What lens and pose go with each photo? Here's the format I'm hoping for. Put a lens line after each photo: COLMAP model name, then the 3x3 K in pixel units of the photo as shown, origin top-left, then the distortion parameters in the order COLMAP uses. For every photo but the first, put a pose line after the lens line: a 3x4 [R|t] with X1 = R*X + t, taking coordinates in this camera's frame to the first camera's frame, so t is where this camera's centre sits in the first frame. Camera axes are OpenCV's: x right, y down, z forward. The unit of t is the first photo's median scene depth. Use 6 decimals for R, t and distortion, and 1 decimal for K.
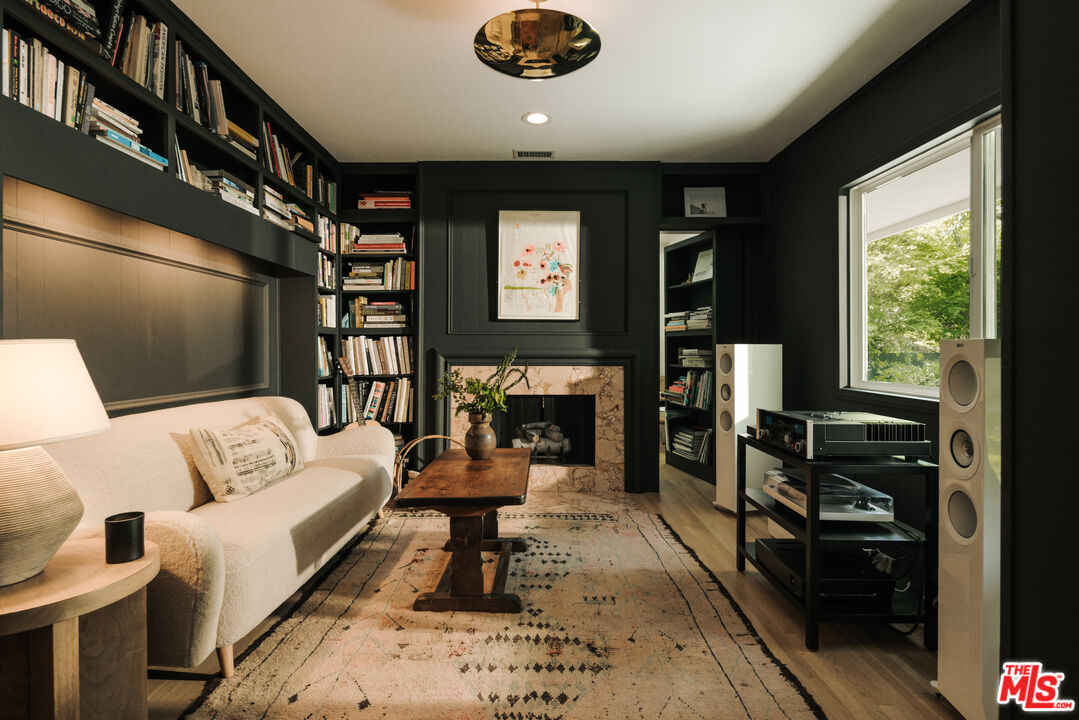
lens RADIAL K [[559.9, 0, 536.5], [0, 559.9, 349.8], [0, 0, 1]] dist [0.000380, -0.000275]
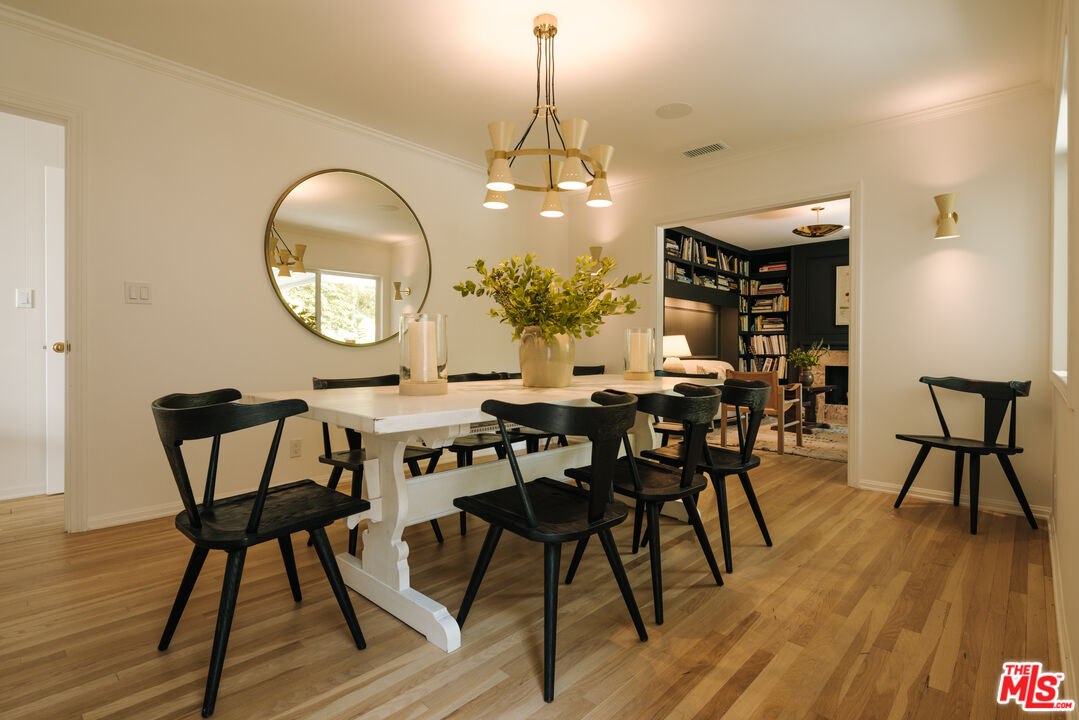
lens RADIAL K [[559.9, 0, 536.5], [0, 559.9, 349.8], [0, 0, 1]] dist [0.000380, -0.000275]
pose [[0.748426, 0.006214, -0.663189, 0.423464], [-0.007337, 0.999972, 0.001090, 0.032052], [0.663178, 0.004050, 0.748451, -1.050779]]
